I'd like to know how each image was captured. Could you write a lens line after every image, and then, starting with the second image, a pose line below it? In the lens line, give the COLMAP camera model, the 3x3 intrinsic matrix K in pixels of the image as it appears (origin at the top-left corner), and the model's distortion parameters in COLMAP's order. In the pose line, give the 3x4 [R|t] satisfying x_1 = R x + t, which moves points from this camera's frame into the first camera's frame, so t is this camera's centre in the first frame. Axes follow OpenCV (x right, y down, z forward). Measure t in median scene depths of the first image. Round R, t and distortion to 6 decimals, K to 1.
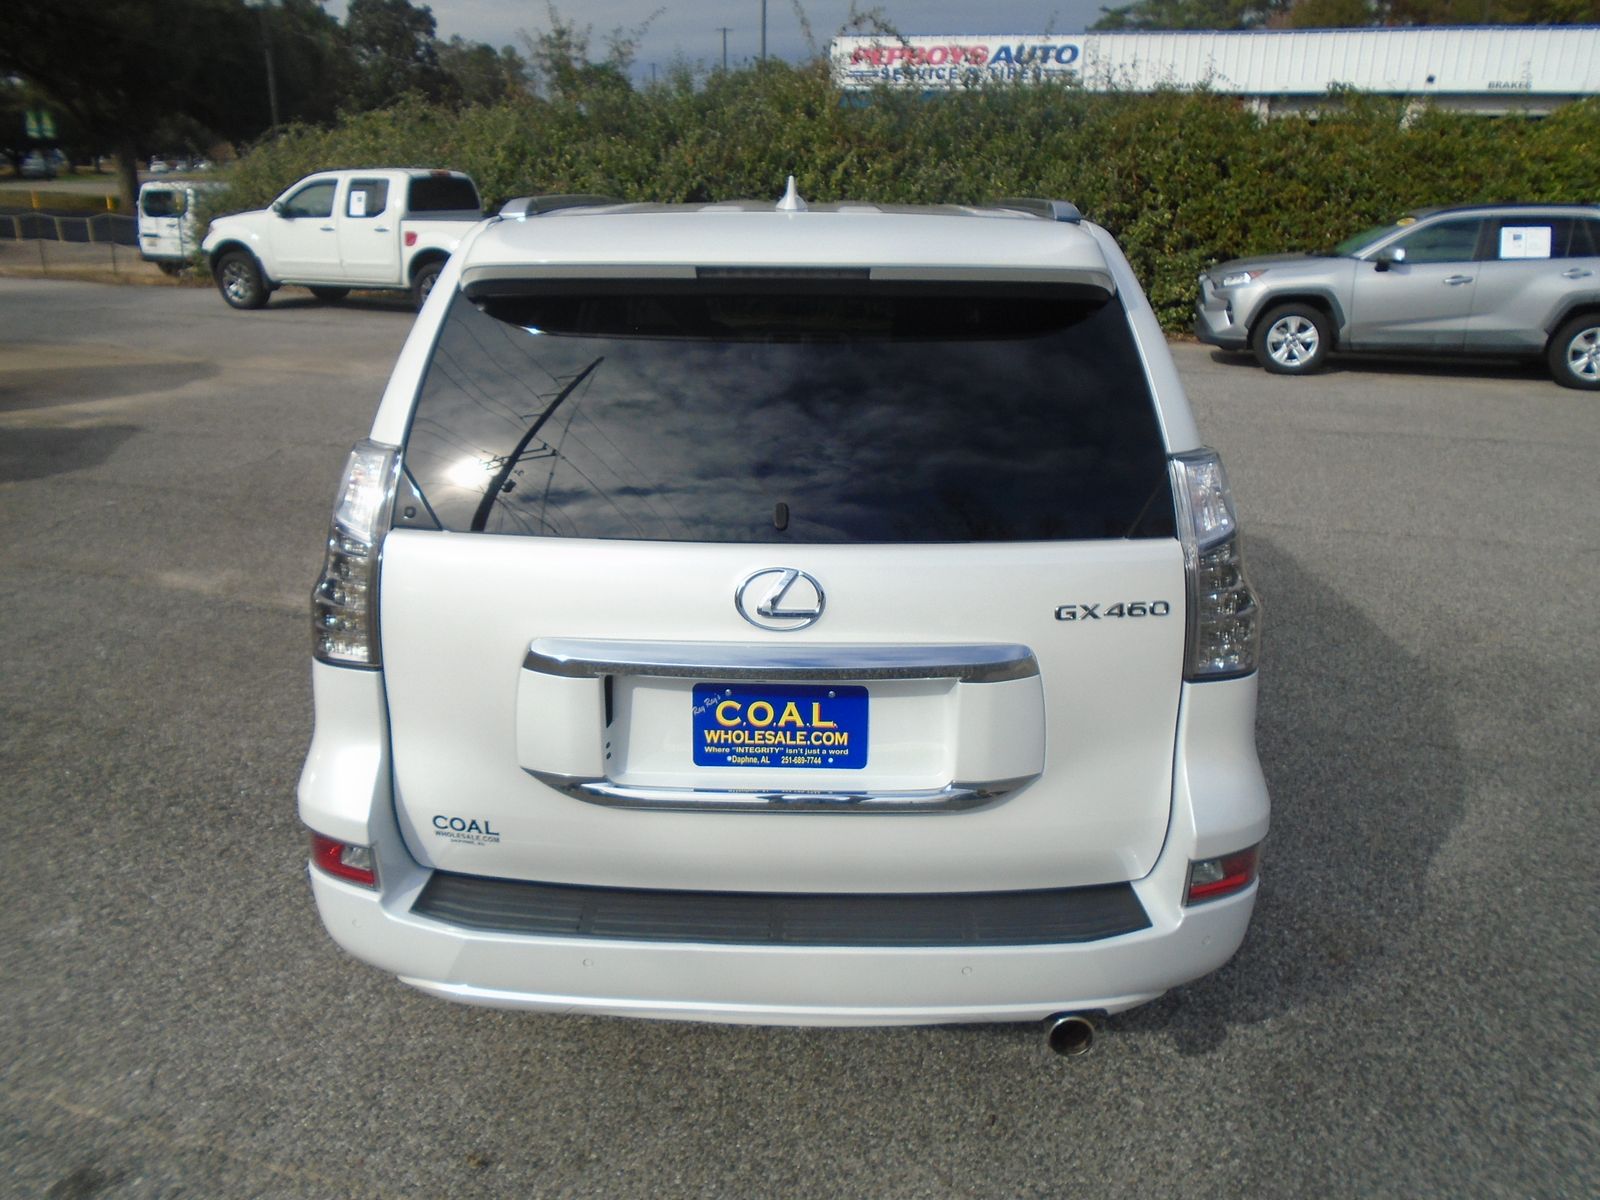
lens RADIAL K [[1248.8, 0, 798.9], [0, 1248.8, 592.1], [0, 0, 1]] dist [-0.006285, 0.005873]
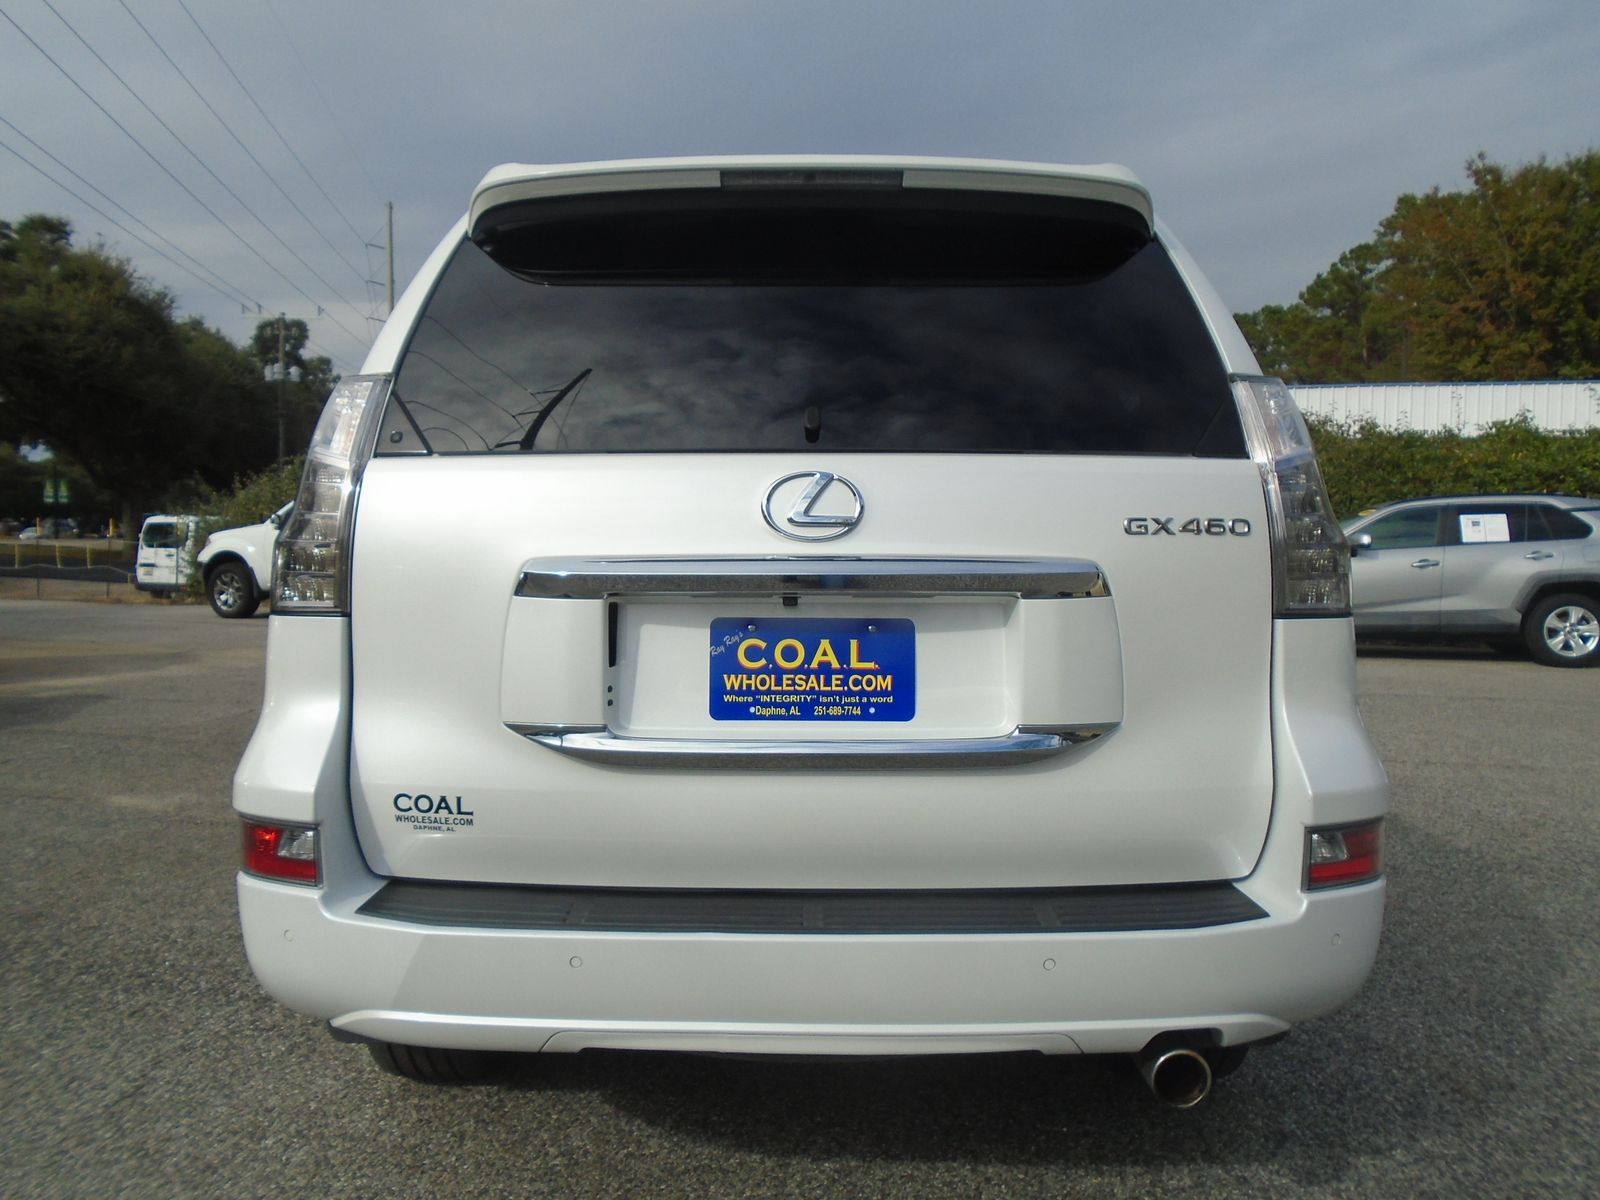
lens RADIAL K [[1245.0, 0, 797.7], [0, 1245.0, 590.5], [0, 0, 1]] dist [-0.001572, -0.001905]
pose [[0.999827, -0.005311, 0.017823, -0.029162], [0.010077, 0.960181, -0.279195, 0.214610], [-0.015631, 0.279327, 0.960069, 0.121914]]
